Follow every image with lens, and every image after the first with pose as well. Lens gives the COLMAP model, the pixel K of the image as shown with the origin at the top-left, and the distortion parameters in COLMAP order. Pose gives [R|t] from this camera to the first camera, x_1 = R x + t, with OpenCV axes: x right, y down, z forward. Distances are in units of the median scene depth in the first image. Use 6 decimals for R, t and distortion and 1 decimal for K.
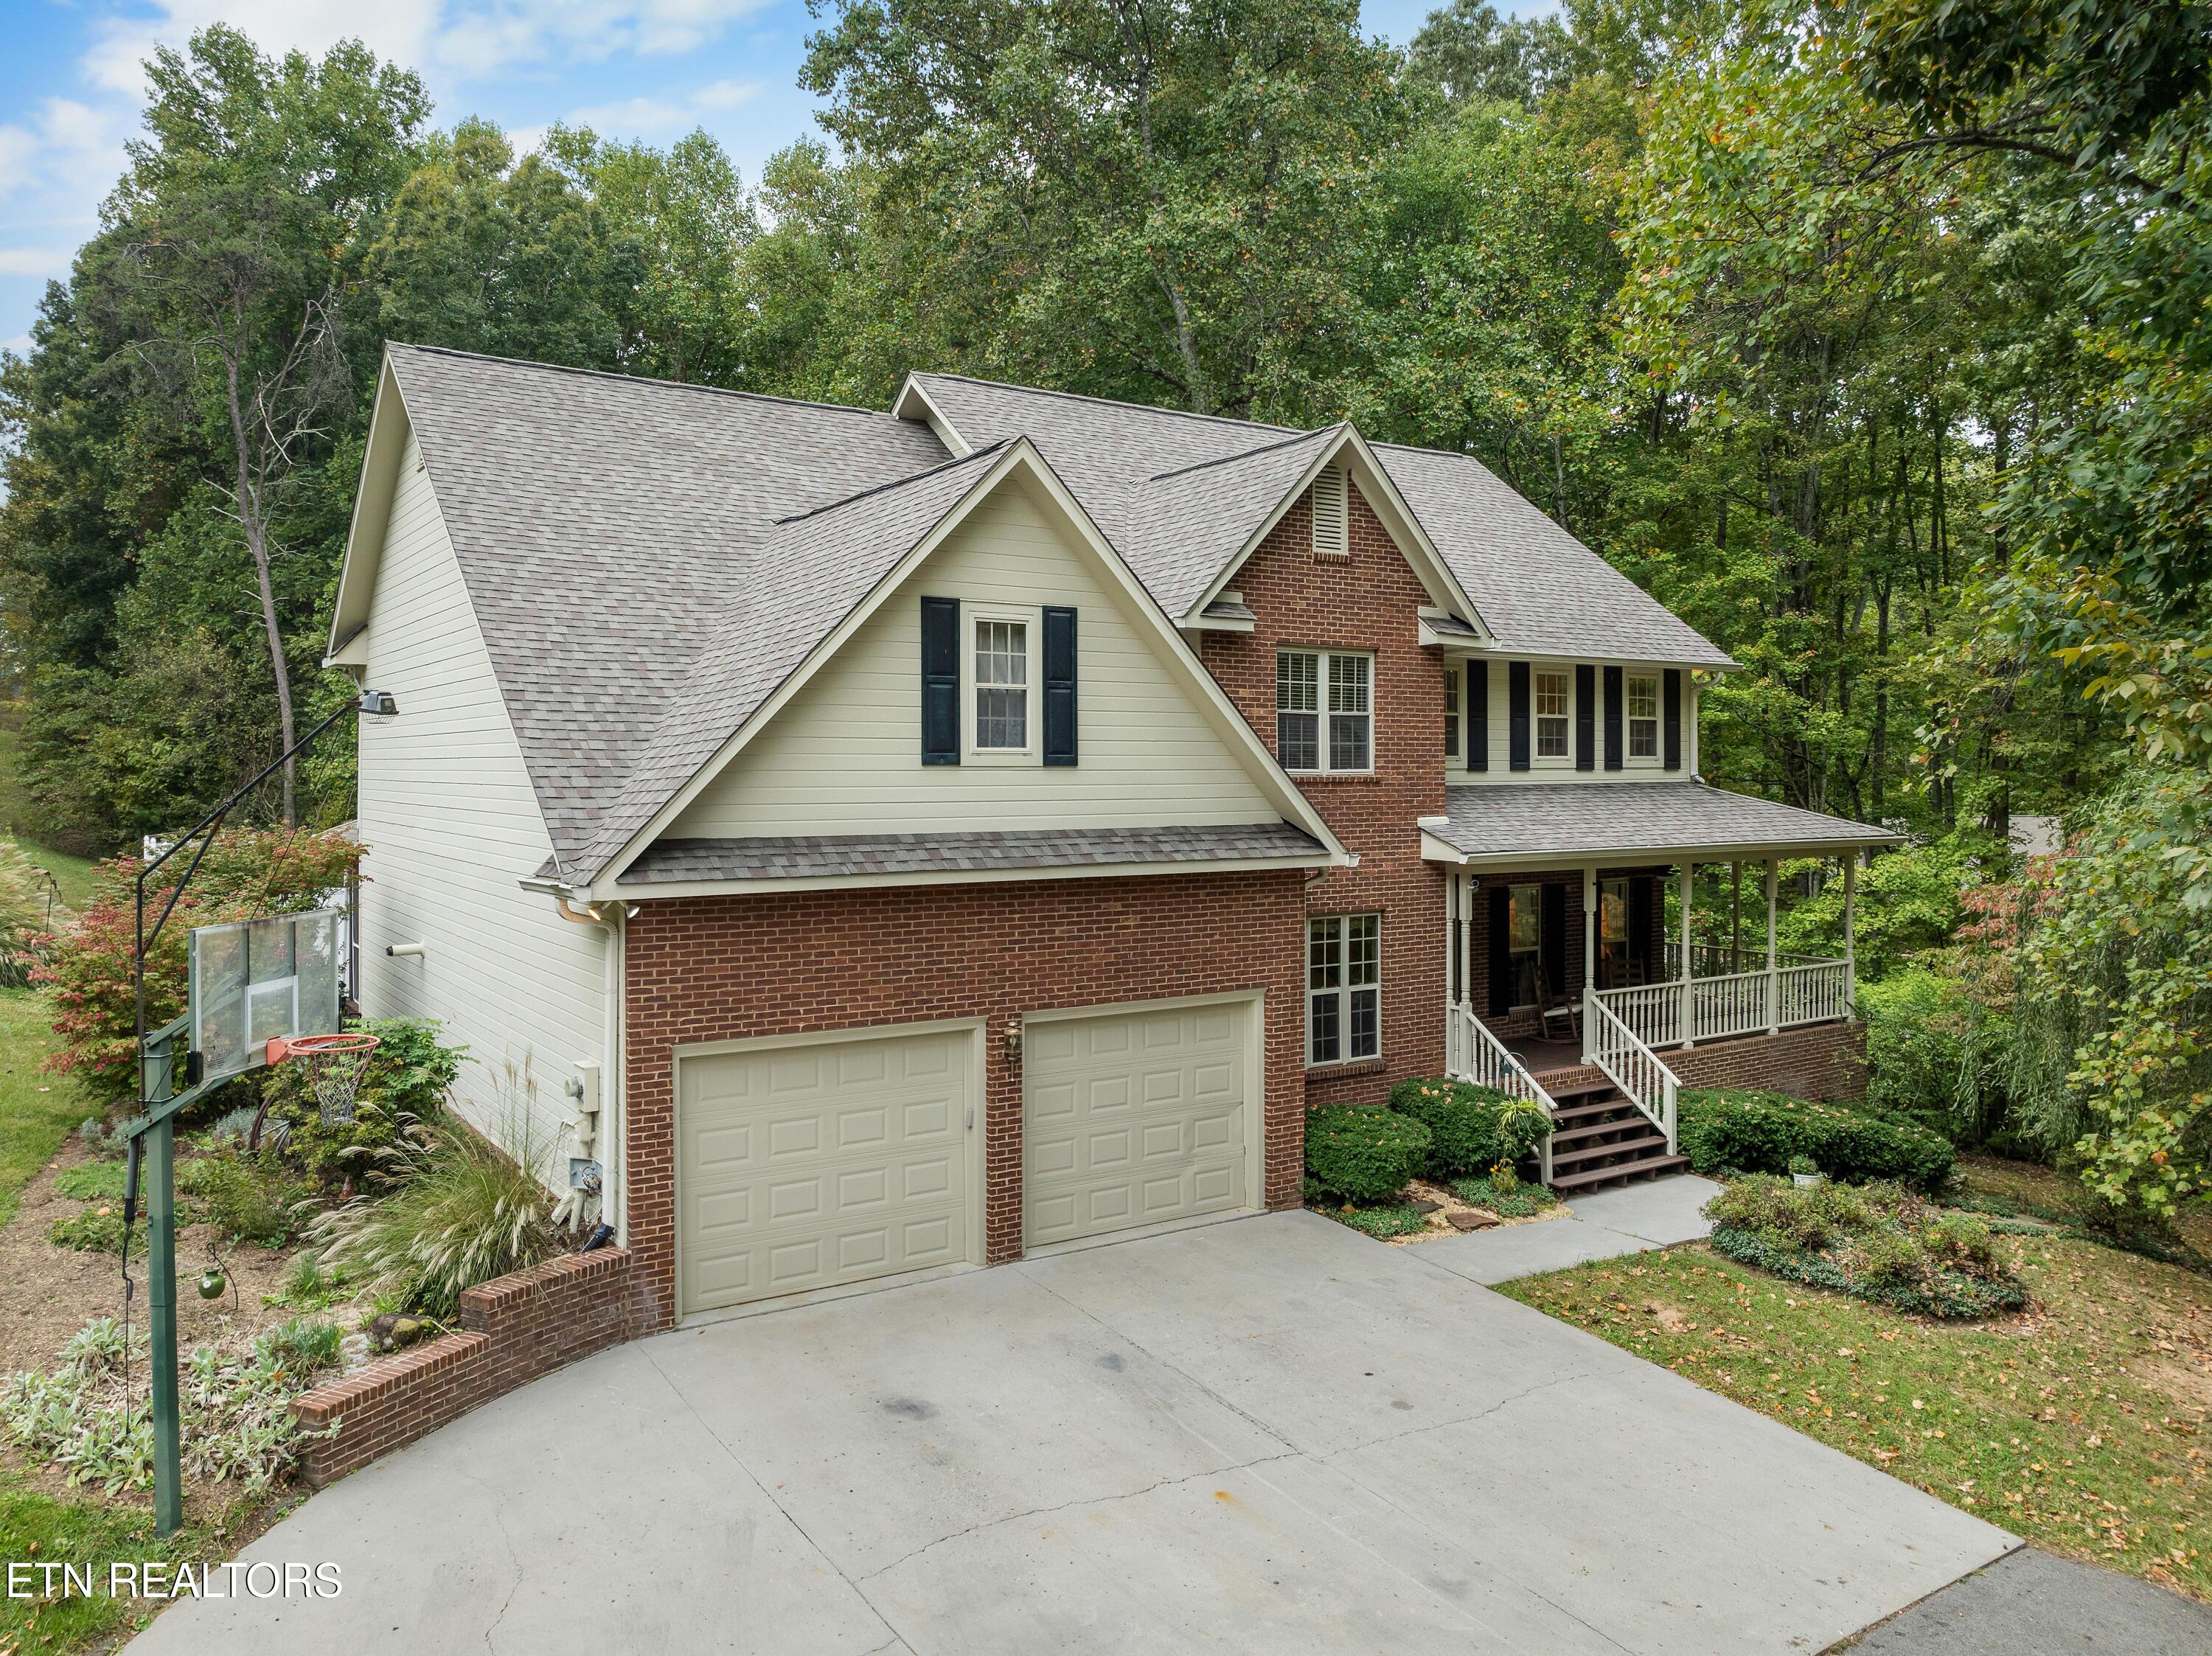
lens RADIAL K [[1590.6, 0, 1096.9], [0, 1590.6, 771.8], [0, 0, 1]] dist [-0.030918, -0.000459]
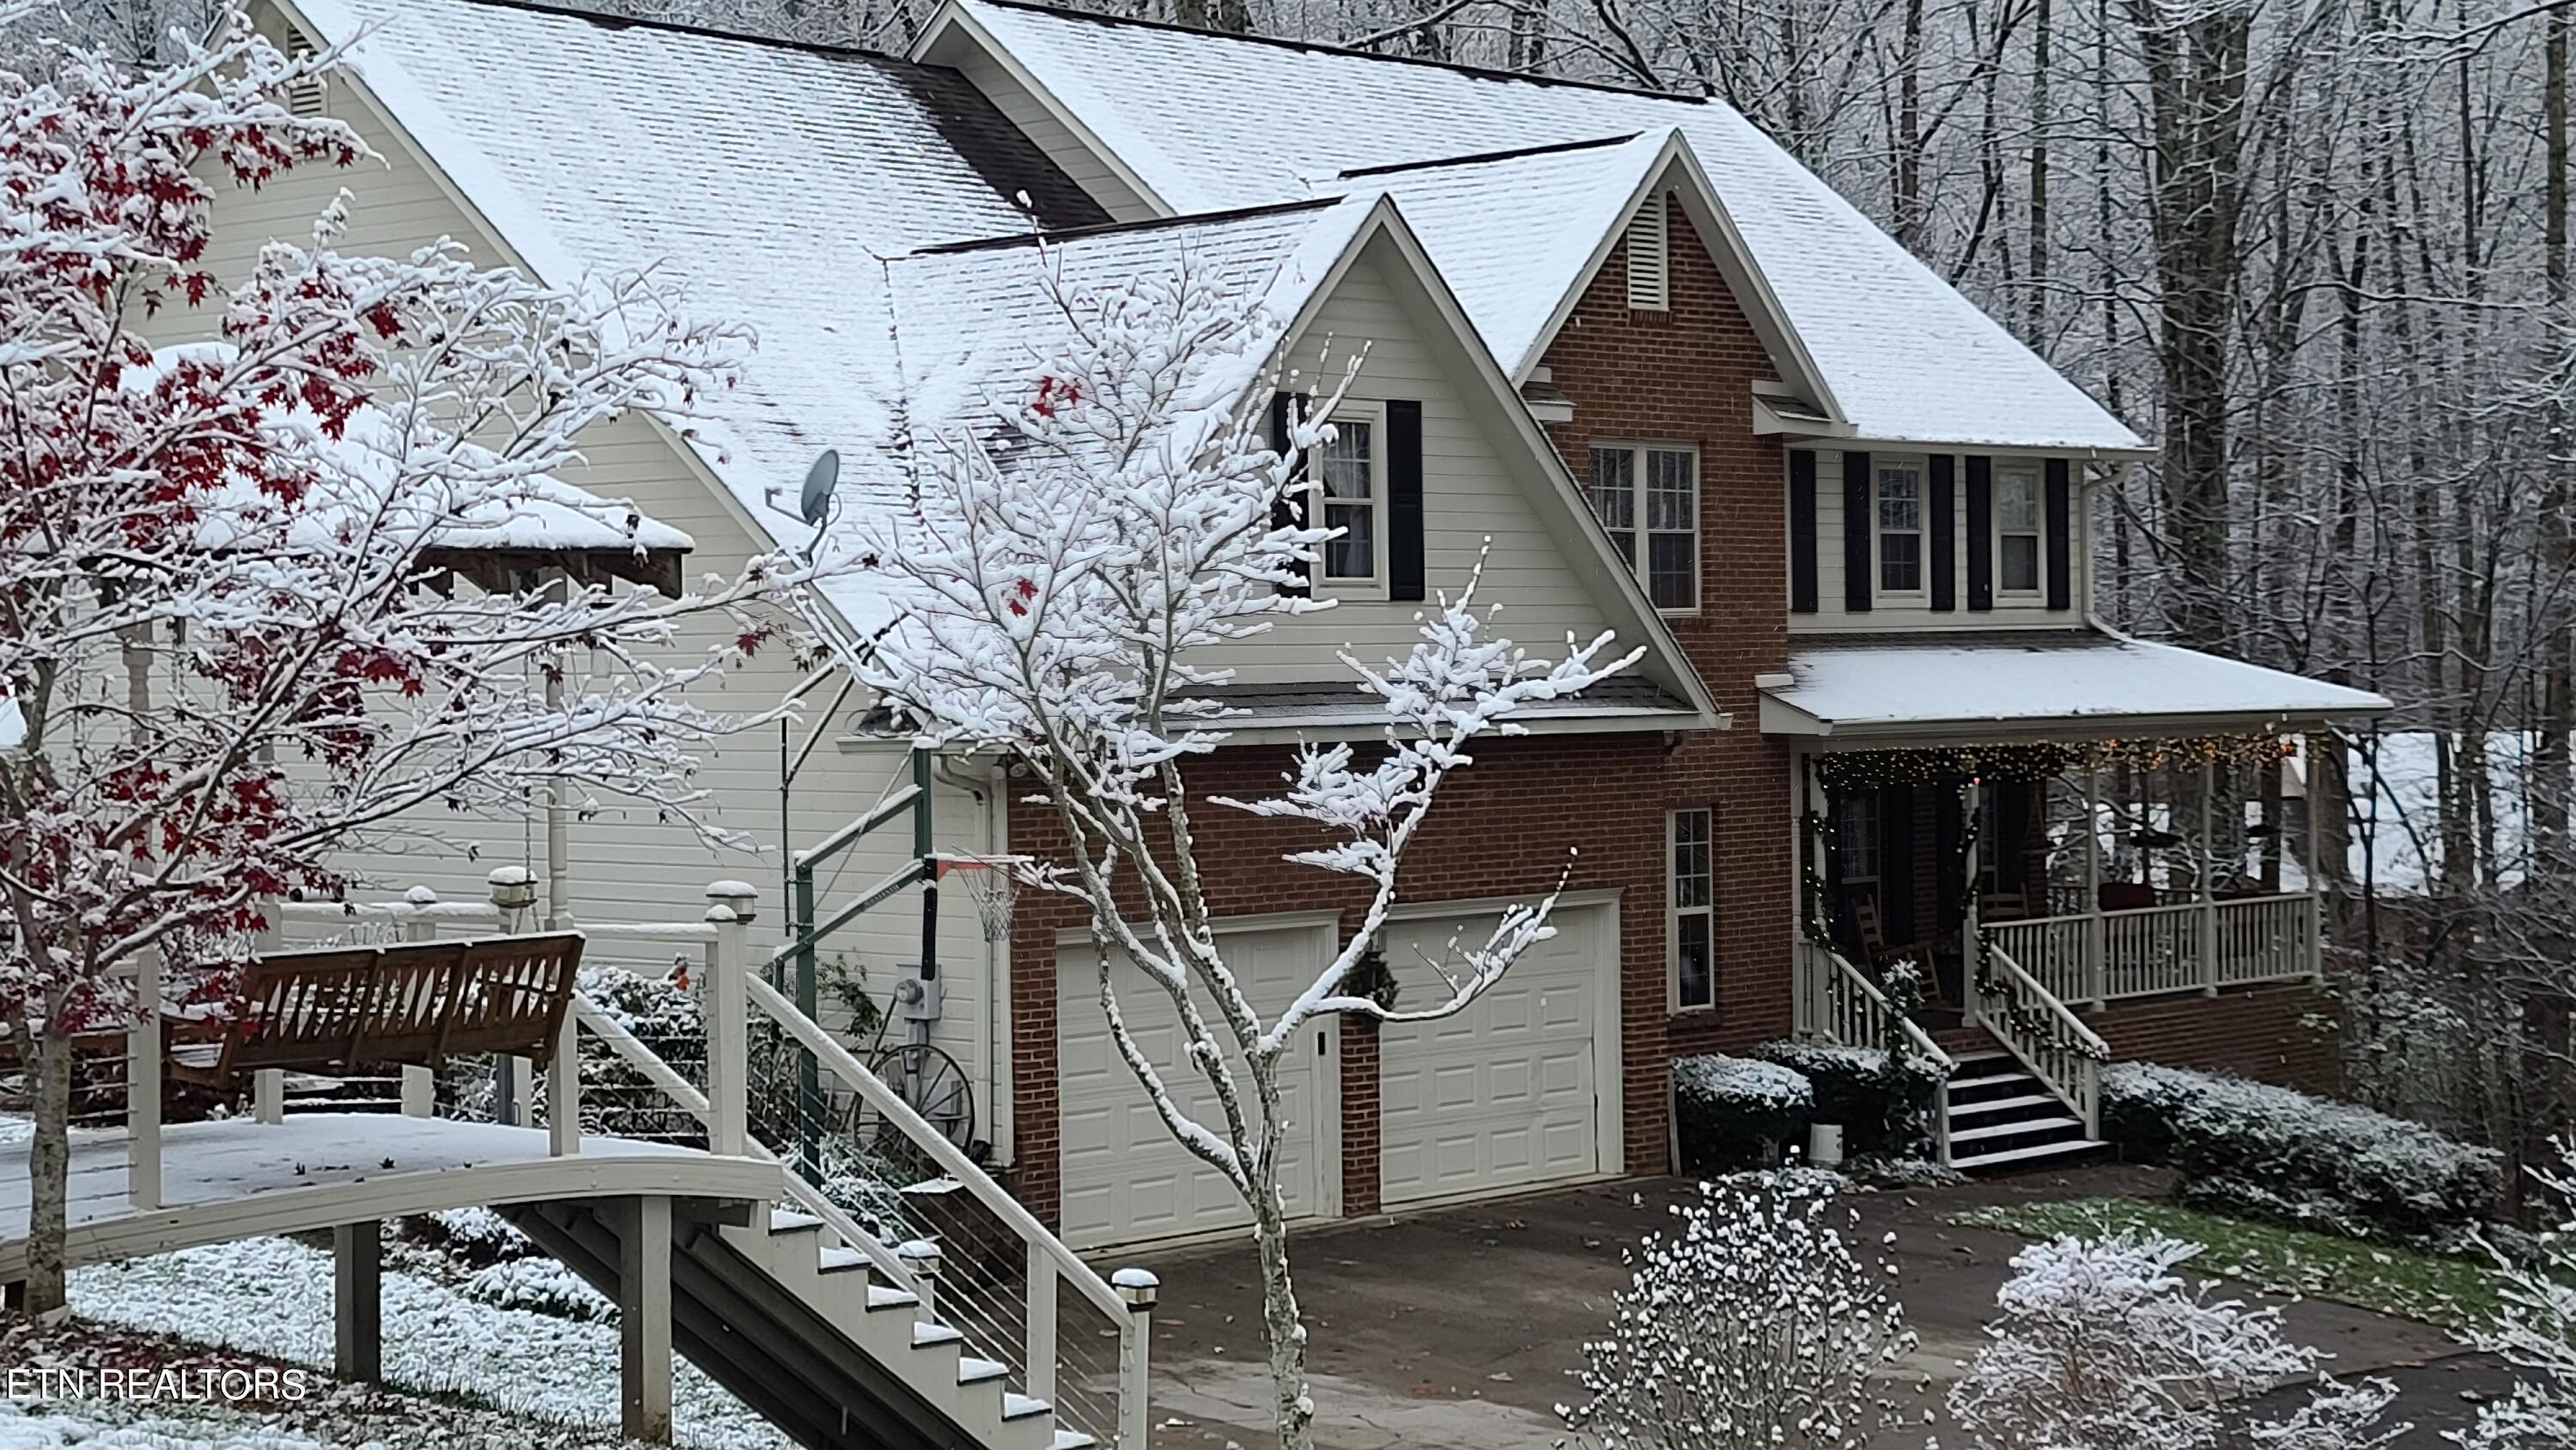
lens RADIAL K [[4239.5, 0, 1283.3], [0, 4239.5, 722.8], [0, 0, 1]] dist [0.039797, 0.039430]
pose [[0.975742, -0.015842, 0.218351, -0.488708], [0.013248, 0.999823, 0.013339, 0.025274], [-0.218524, -0.010123, 0.975779, -0.947099]]
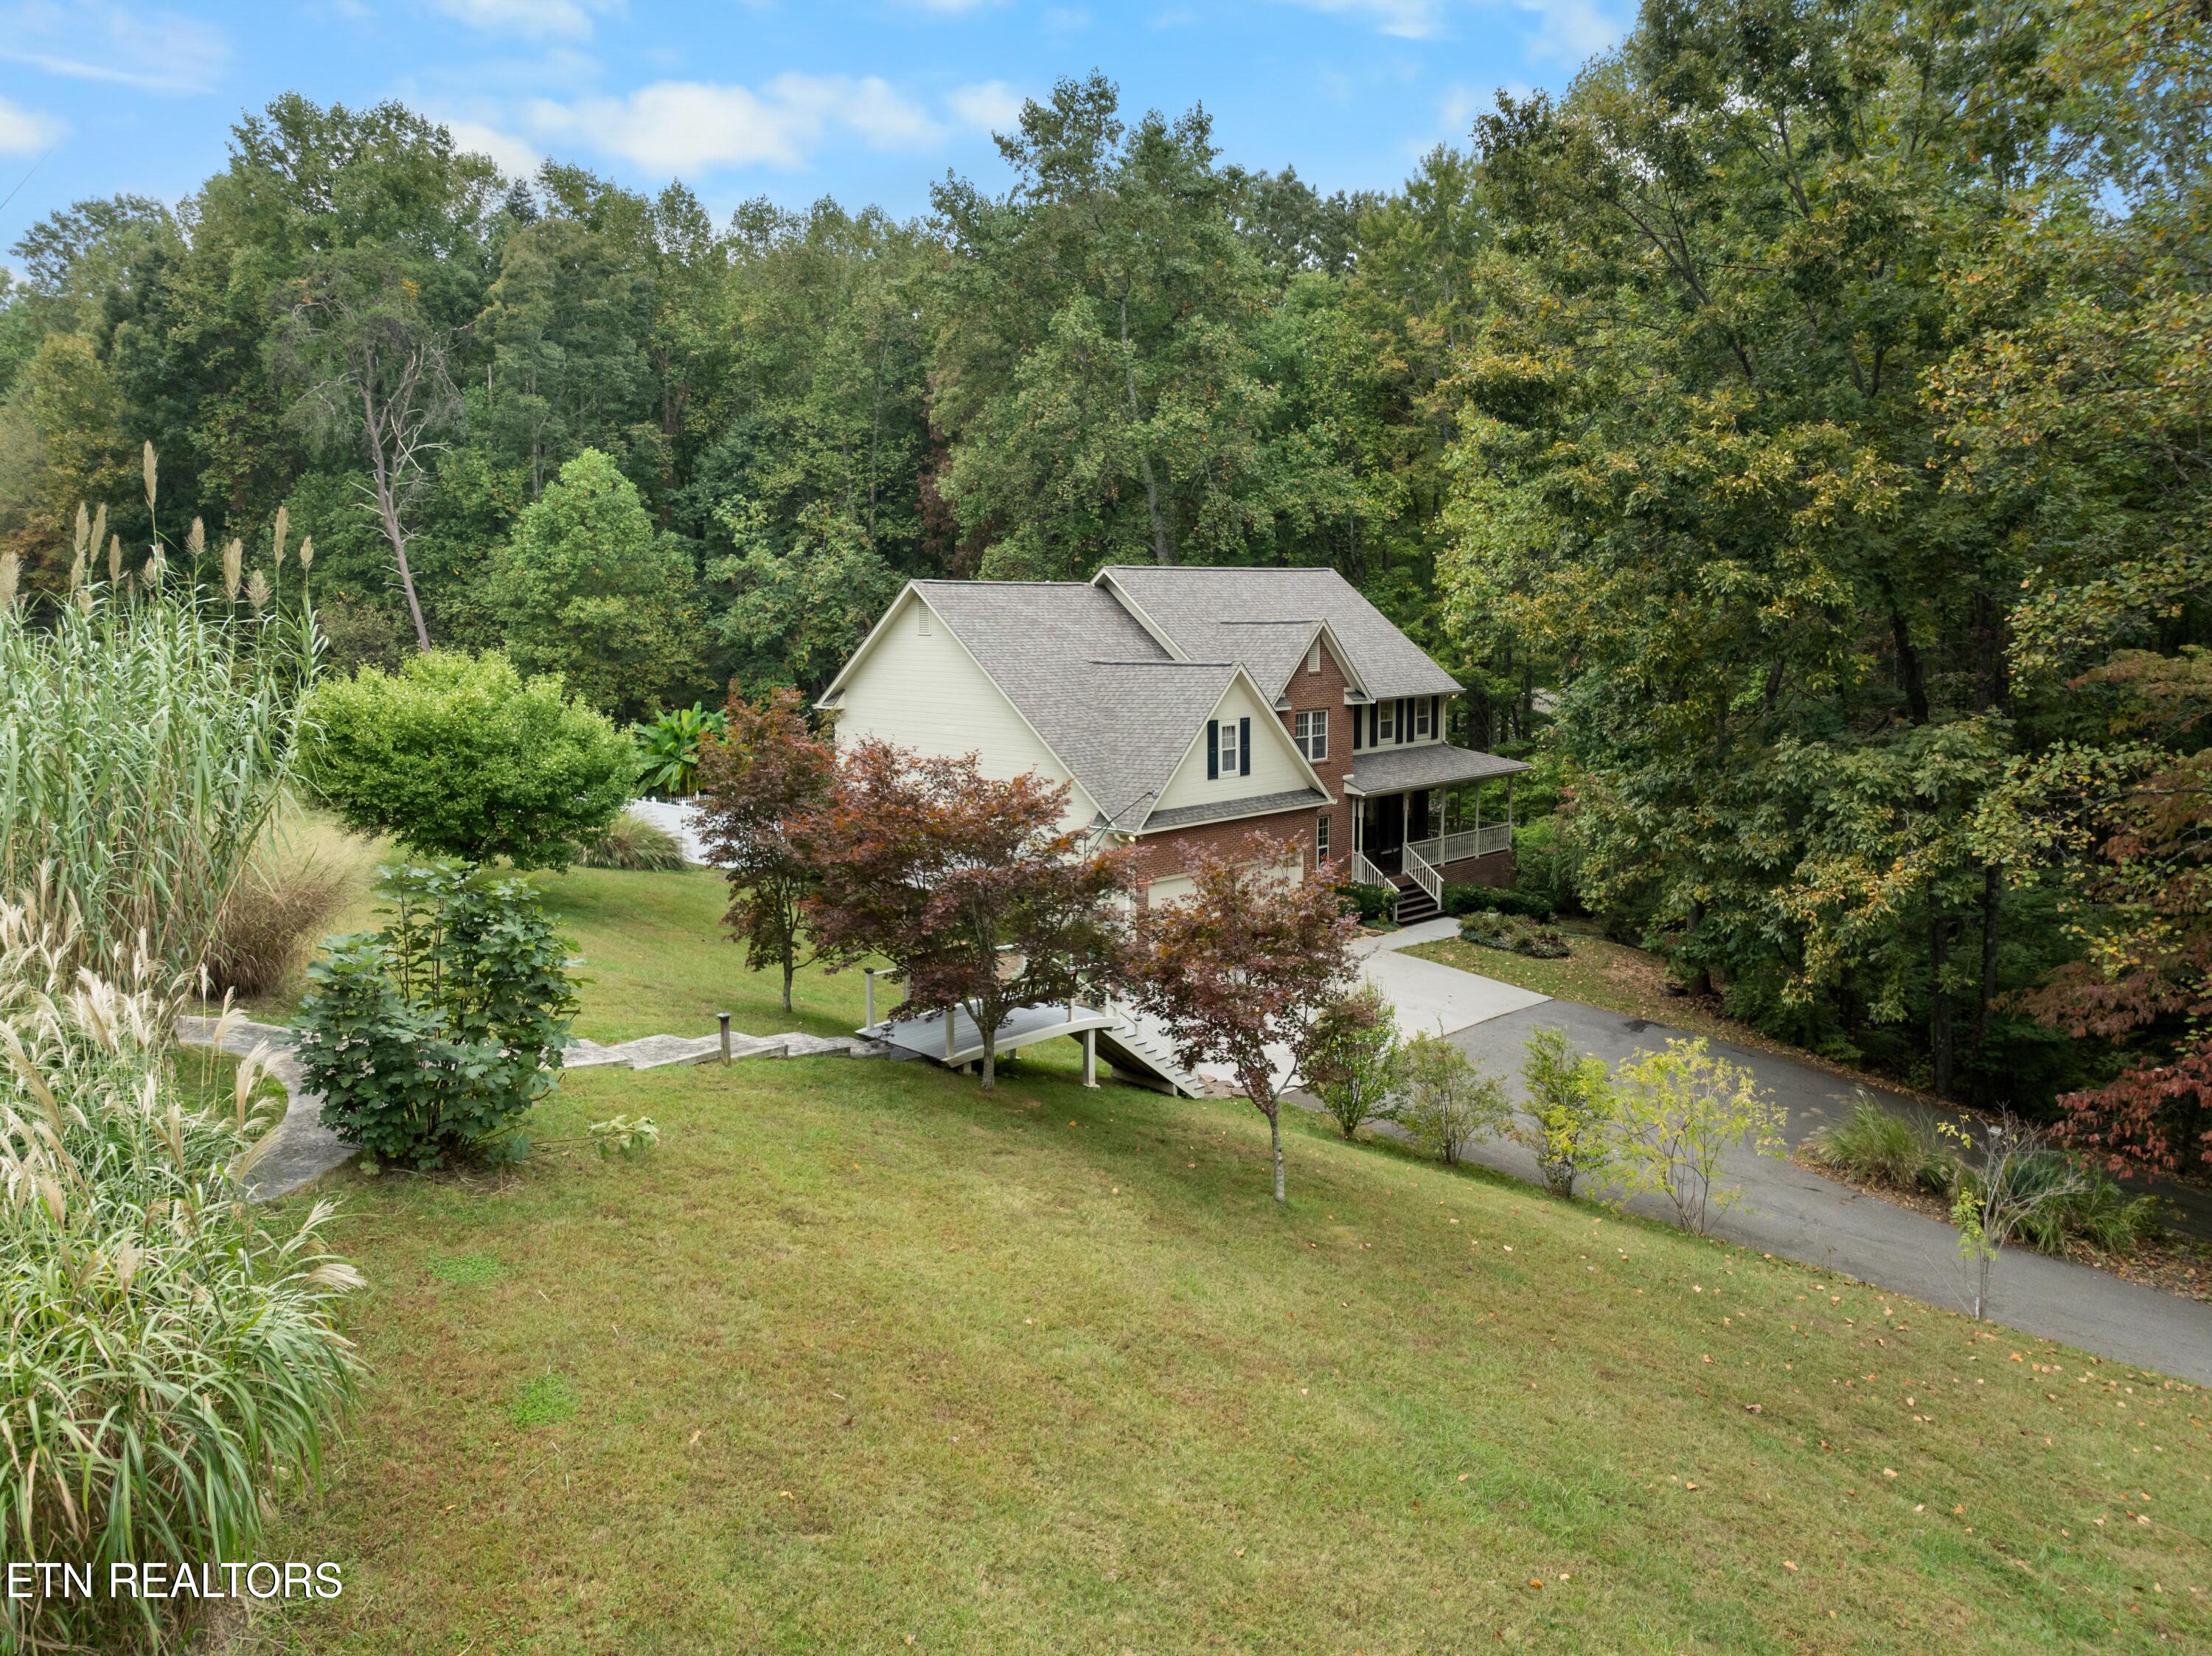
lens RADIAL K [[1542.5, 0, 1097.7], [0, 1542.5, 819.6], [0, 0, 1]] dist [-0.031416, -0.009217]
pose [[0.982635, -0.034582, 0.182300, -0.679894], [0.009407, 0.990500, 0.137190, -0.263851], [-0.185312, -0.133093, 0.973625, -1.395349]]
